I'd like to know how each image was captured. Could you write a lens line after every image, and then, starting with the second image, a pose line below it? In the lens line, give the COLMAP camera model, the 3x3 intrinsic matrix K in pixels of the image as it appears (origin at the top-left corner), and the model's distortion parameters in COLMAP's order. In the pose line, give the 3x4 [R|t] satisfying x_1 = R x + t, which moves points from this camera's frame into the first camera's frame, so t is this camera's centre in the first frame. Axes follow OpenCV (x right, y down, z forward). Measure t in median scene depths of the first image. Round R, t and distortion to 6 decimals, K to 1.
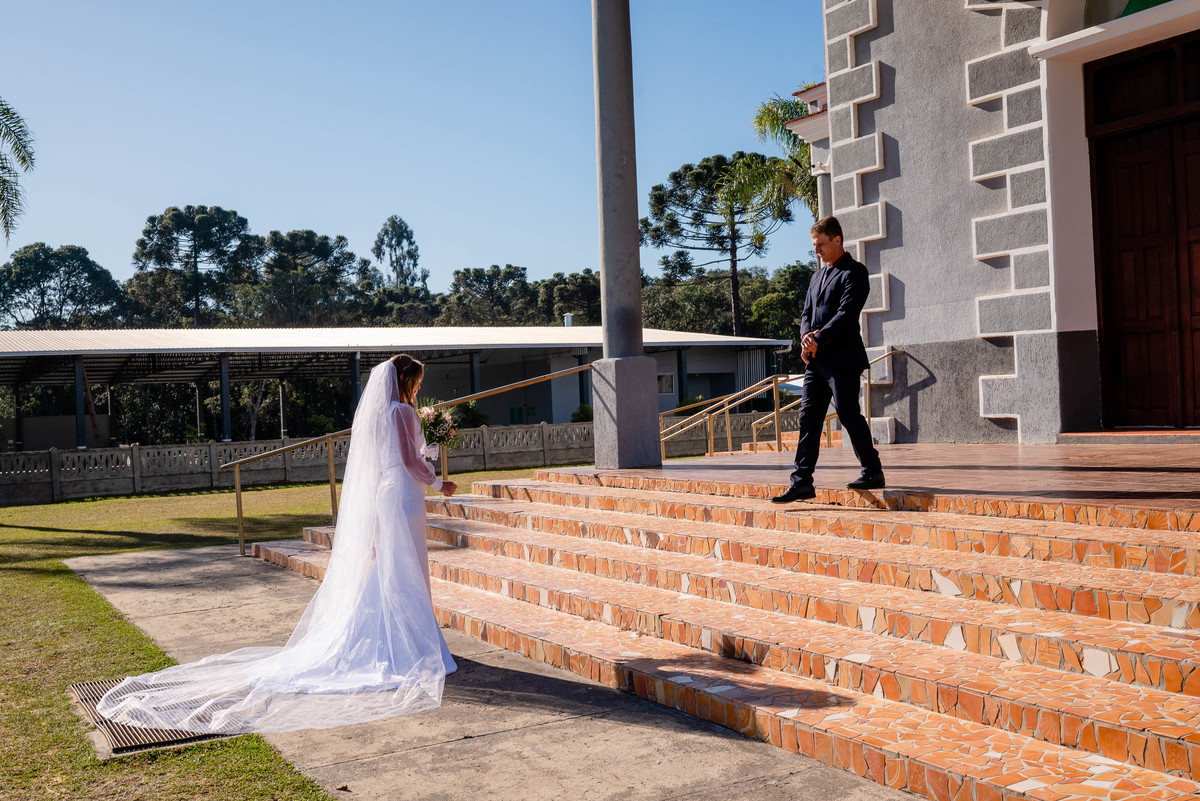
lens RADIAL K [[1251.2, 0, 600.0], [0, 1251.2, 400.5], [0, 0, 1]] dist [-0.040603, -0.015352]
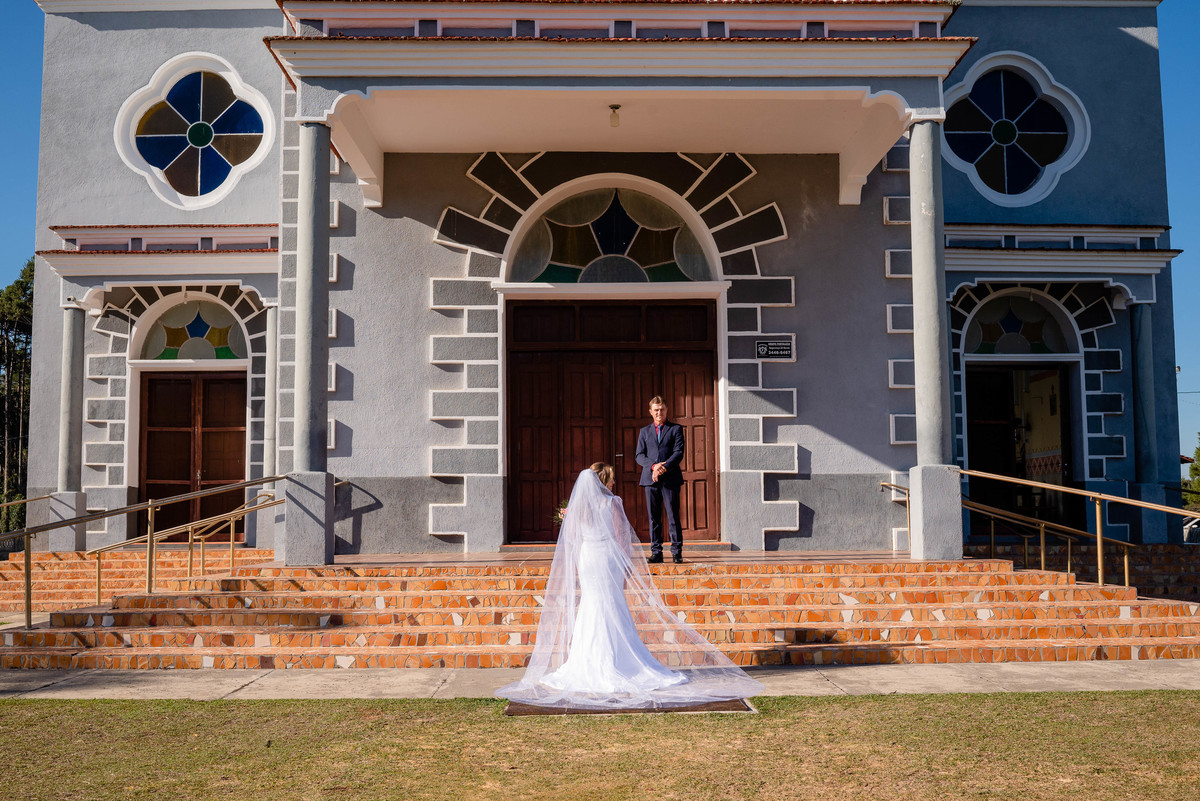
lens RADIAL K [[1251.2, 0, 600.0], [0, 1251.2, 400.5], [0, 0, 1]] dist [-0.040603, -0.015352]
pose [[0.473806, 0.124326, 0.871809, -0.851929], [-0.014123, 0.990930, -0.133638, 0.050748], [-0.880516, 0.051006, 0.471264, 0.185977]]
